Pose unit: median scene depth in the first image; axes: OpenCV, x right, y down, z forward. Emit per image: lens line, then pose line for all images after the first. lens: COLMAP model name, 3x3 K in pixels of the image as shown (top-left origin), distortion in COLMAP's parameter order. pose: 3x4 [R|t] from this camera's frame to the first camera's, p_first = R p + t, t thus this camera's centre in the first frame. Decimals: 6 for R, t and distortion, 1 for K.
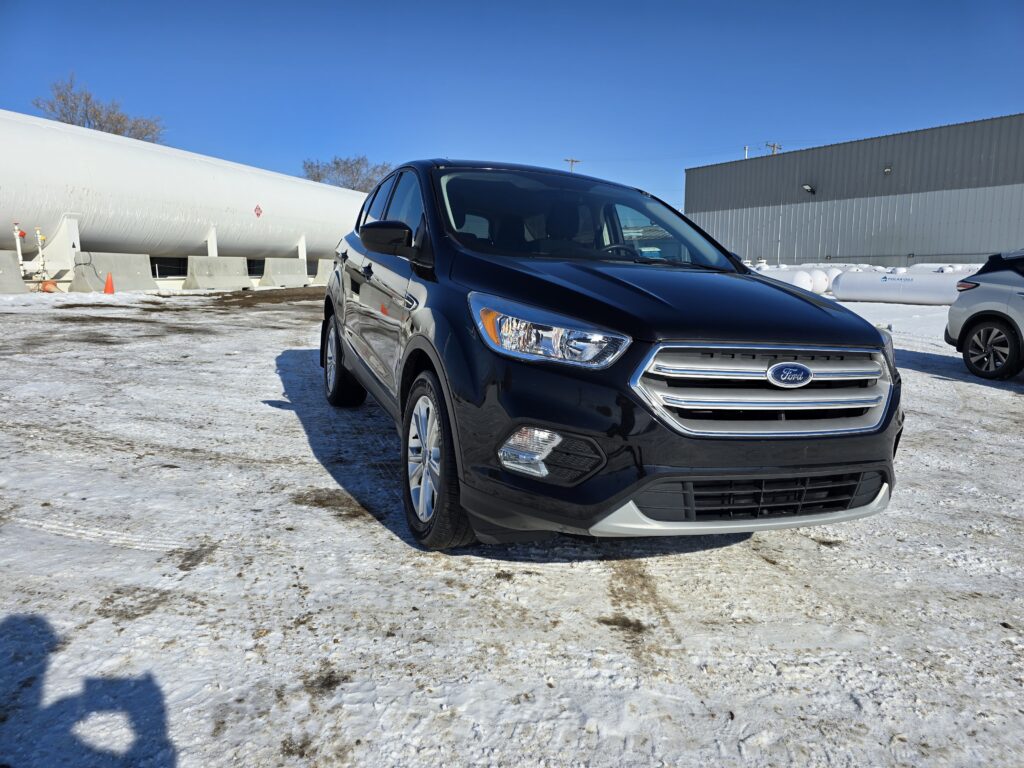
lens RADIAL K [[677.4, 0, 517.9], [0, 677.4, 375.1], [0, 0, 1]] dist [0.046587, -0.044957]
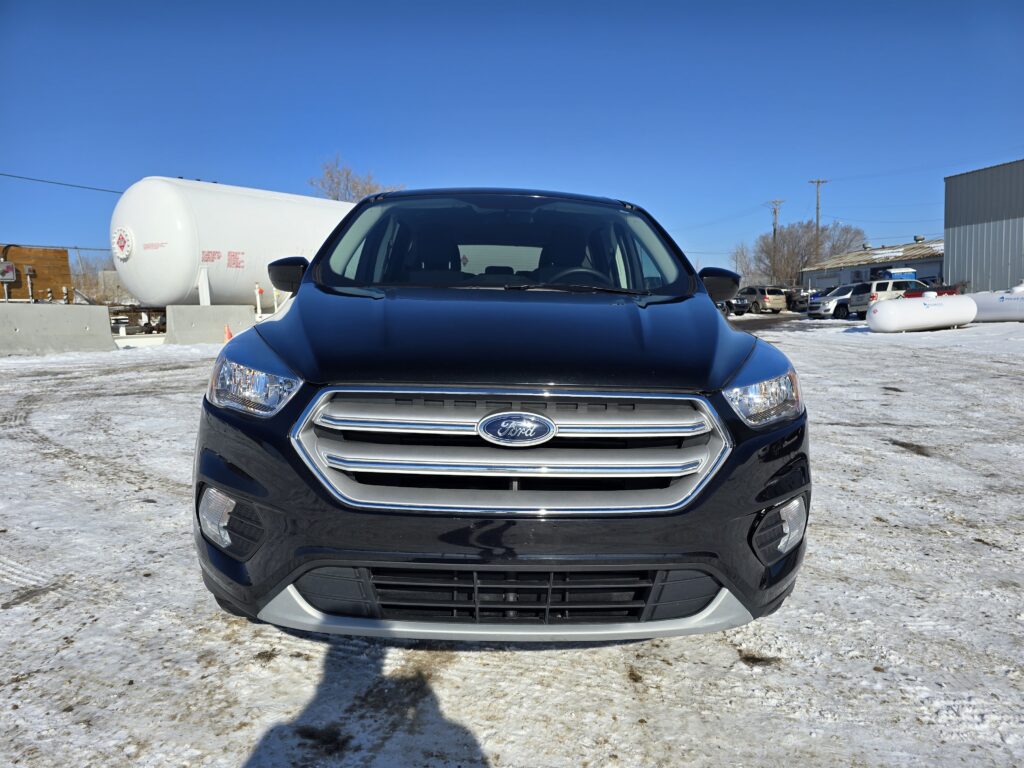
lens RADIAL K [[677.4, 0, 520.5], [0, 677.4, 380.6], [0, 0, 1]] dist [0.046587, -0.044957]
pose [[0.941709, -0.004800, -0.336395, 0.577089], [-0.010822, 0.998949, -0.044549, -0.017586], [0.336255, 0.045592, 0.940667, 0.276785]]
